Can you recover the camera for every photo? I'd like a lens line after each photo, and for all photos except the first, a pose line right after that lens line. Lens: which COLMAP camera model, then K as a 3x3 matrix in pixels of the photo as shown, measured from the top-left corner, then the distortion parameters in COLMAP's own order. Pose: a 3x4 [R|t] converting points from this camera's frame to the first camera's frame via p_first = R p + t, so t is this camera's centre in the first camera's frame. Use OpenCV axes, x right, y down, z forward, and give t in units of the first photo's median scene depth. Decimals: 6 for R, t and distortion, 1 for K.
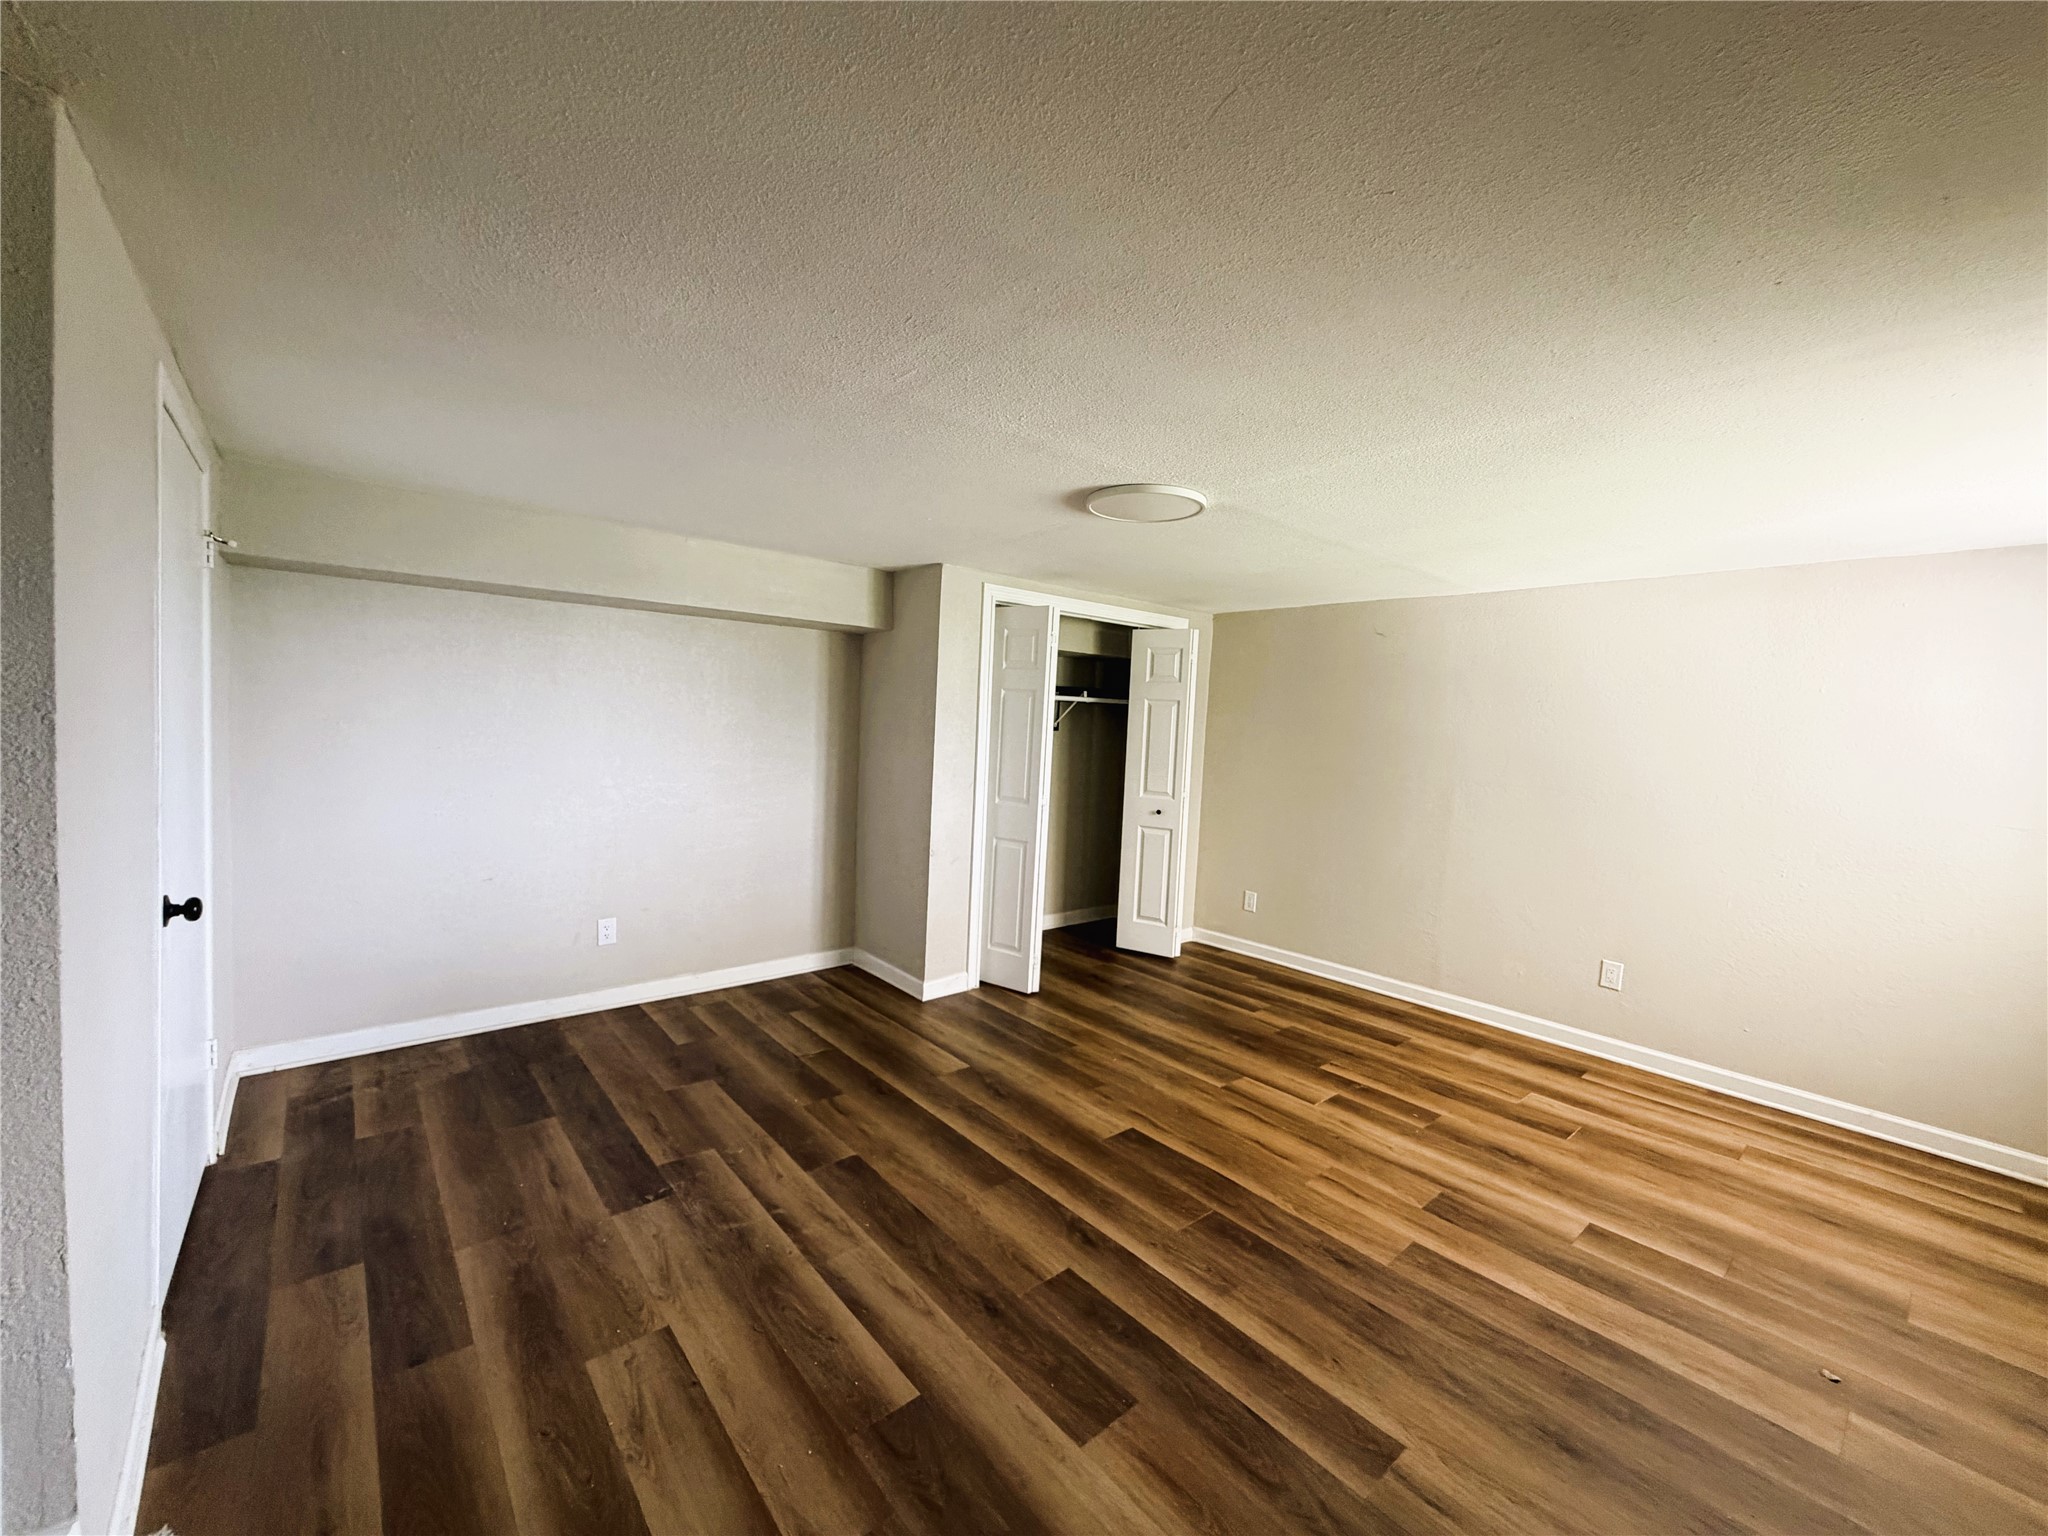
lens RADIAL K [[817.8, 0, 1022.7], [0, 817.8, 765.7], [0, 0, 1]] dist [-0.000559, 0.001196]
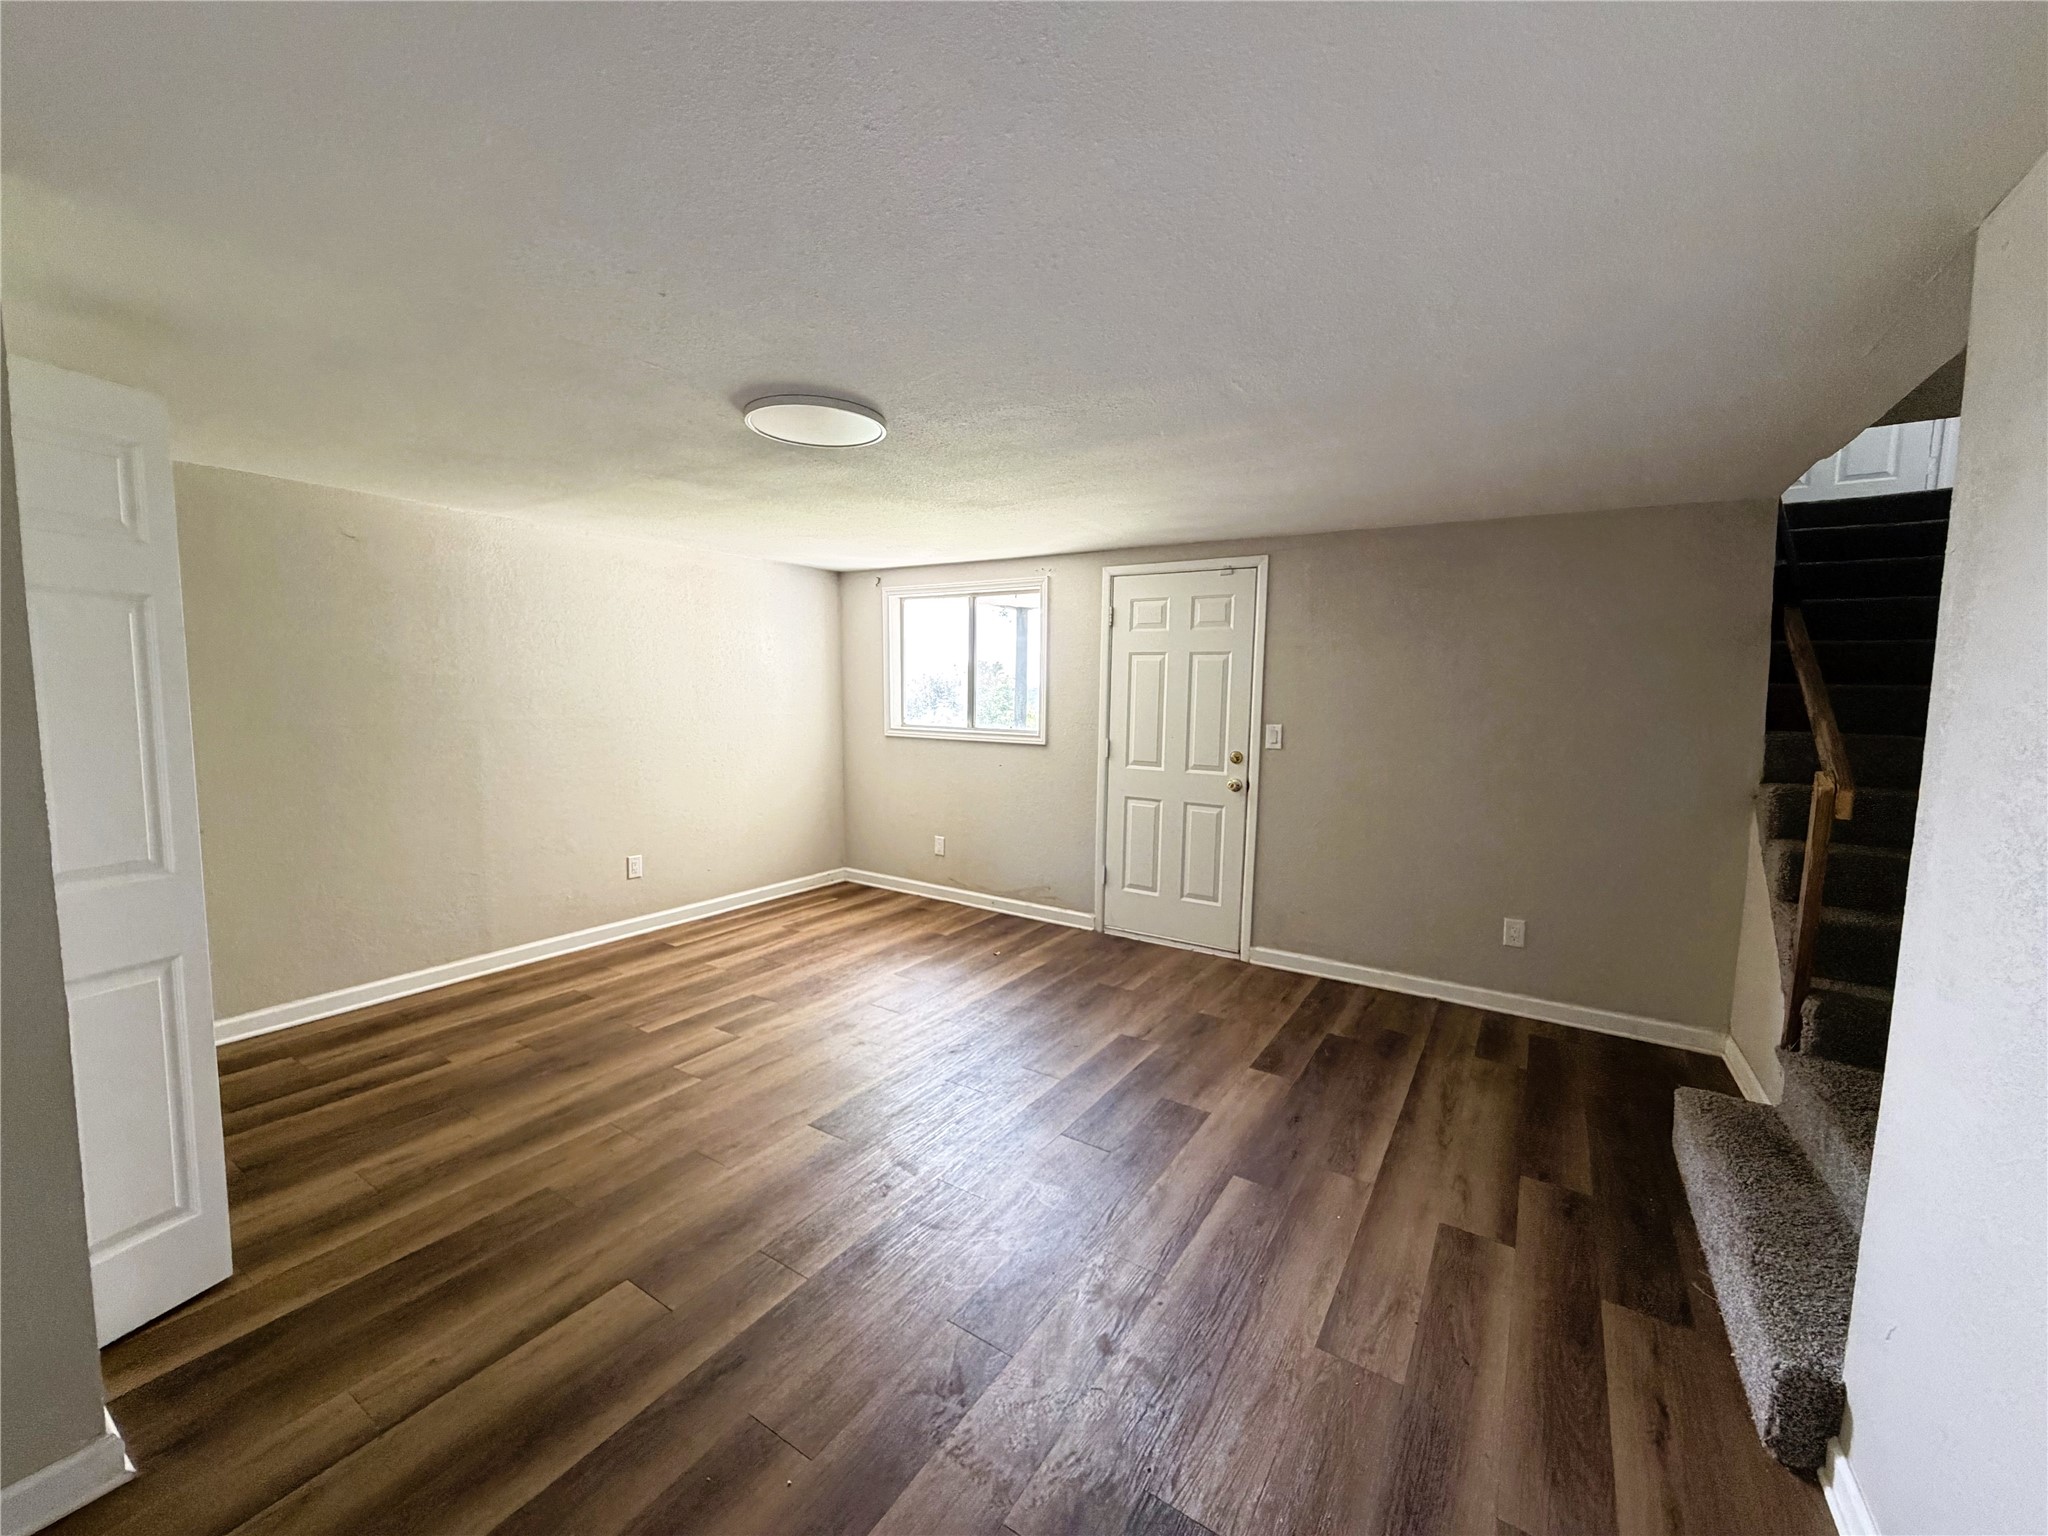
lens RADIAL K [[817.8, 0, 1022.4], [0, 817.8, 764.1], [0, 0, 1]] dist [-0.000559, 0.001196]
pose [[-0.284771, -0.140769, 0.948203, -0.629901], [0.026124, 0.987652, 0.154471, -0.073171], [-0.958240, 0.068759, -0.277577, 0.854746]]
